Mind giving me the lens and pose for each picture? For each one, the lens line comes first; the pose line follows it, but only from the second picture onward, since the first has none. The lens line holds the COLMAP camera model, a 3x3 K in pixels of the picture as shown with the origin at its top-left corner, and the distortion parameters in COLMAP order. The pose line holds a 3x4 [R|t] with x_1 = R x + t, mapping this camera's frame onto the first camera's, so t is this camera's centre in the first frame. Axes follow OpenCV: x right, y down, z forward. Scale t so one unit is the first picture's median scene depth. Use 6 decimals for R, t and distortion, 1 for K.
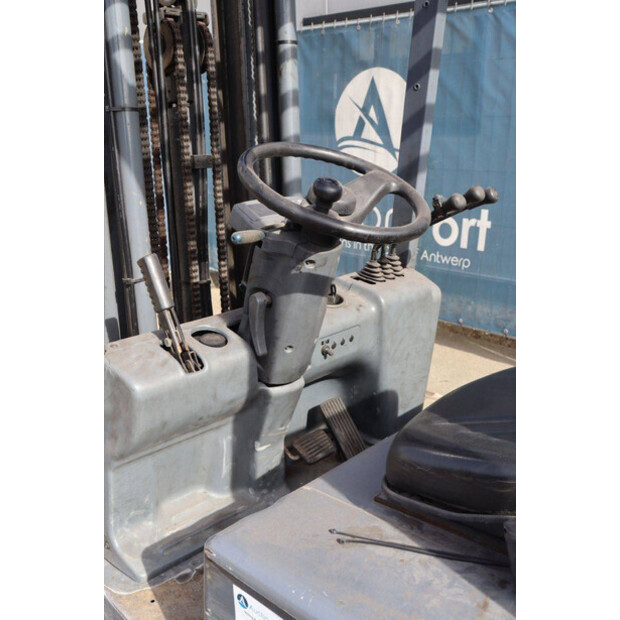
lens RADIAL K [[668.9, 0, 310.0], [0, 668.9, 310.0], [0, 0, 1]] dist [-0.006783, -0.003376]
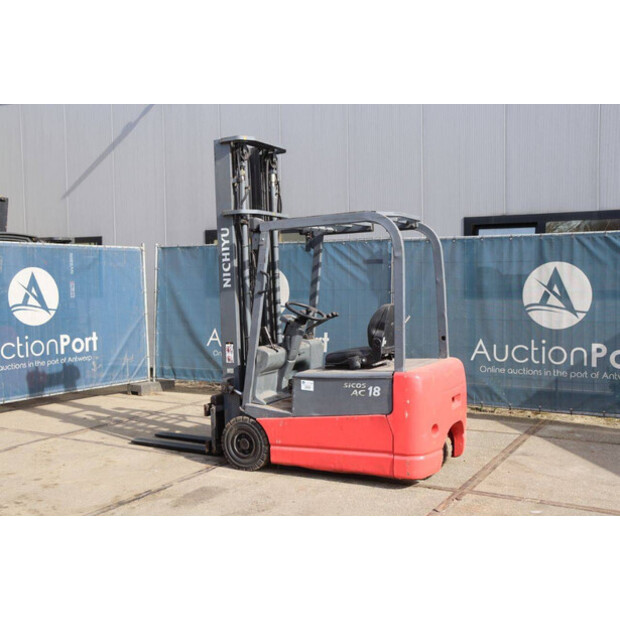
lens RADIAL K [[712.9, 0, 310.0], [0, 712.9, 310.0], [0, 0, 1]] dist [-0.007485, 0.072587]
pose [[0.961818, -0.007052, 0.273600, -0.399912], [0.071297, 0.971609, -0.225595, 0.285292], [-0.264241, 0.236488, 0.935013, -1.113352]]
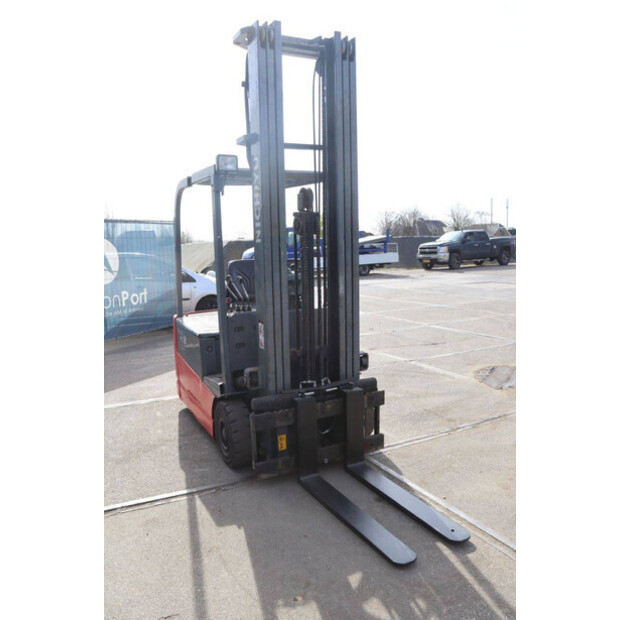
lens RADIAL K [[504.5, 0, 310.0], [0, 504.5, 310.0], [0, 0, 1]] dist [-0.121780, 0.002468]
pose [[-0.950122, 0.004114, 0.311851, -0.342491], [0.124944, 0.921187, 0.368516, -0.337825], [-0.285756, 0.389100, -0.875754, 1.183779]]
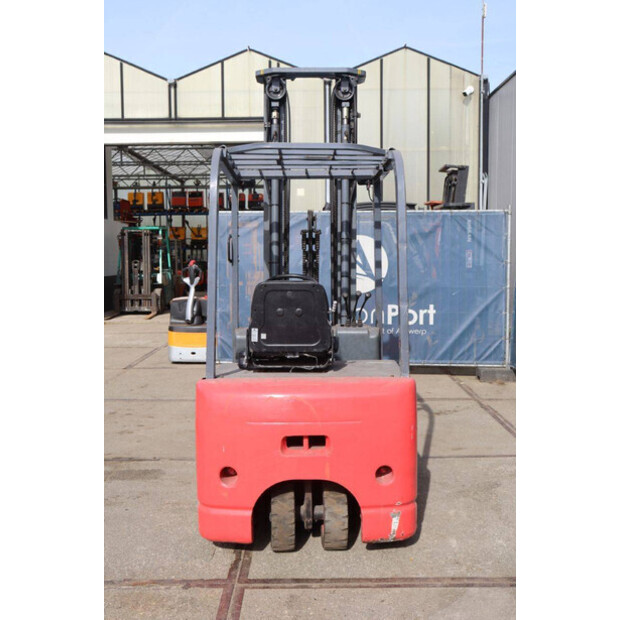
lens RADIAL K [[712.9, 0, 310.0], [0, 712.9, 310.0], [0, 0, 1]] dist [-0.007485, 0.072587]
pose [[0.703899, 0.064966, -0.707323, 0.849088], [-0.199482, 0.973812, -0.109074, 0.098870], [0.681714, 0.217875, 0.698424, -0.464120]]
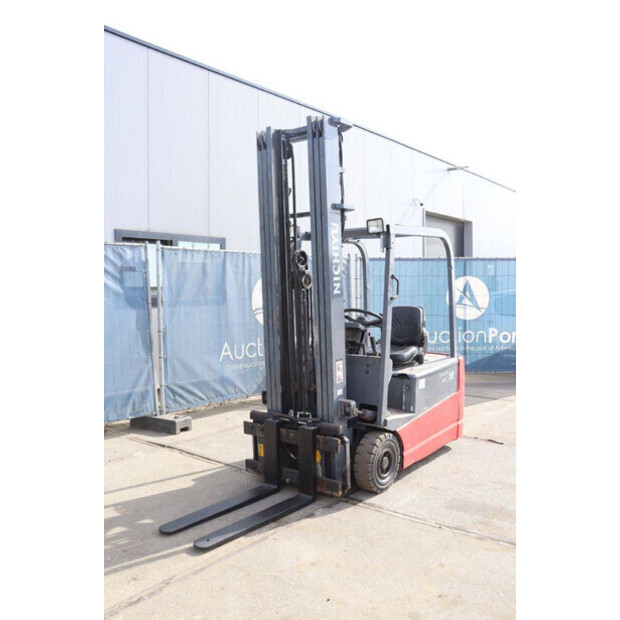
lens RADIAL K [[566.4, 0, 310.0], [0, 566.4, 310.0], [0, 0, 1]] dist [-0.119094, 0.105162]
pose [[-0.106869, -0.024817, 0.993963, -1.174576], [0.279461, 0.958638, 0.053982, -0.167817], [-0.954191, 0.283543, -0.095513, 0.530491]]
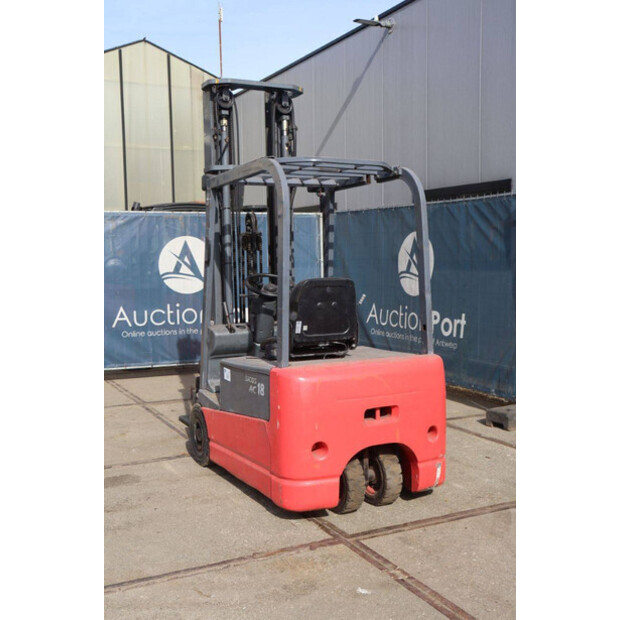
lens RADIAL K [[756.1, 0, 310.0], [0, 756.1, 310.0], [0, 0, 1]] dist [0.028237, 0.034033]
pose [[0.948894, 0.027252, -0.314418, 0.492088], [-0.088620, 0.979189, -0.182581, 0.222897], [0.302898, 0.201114, 0.931561, -0.897539]]
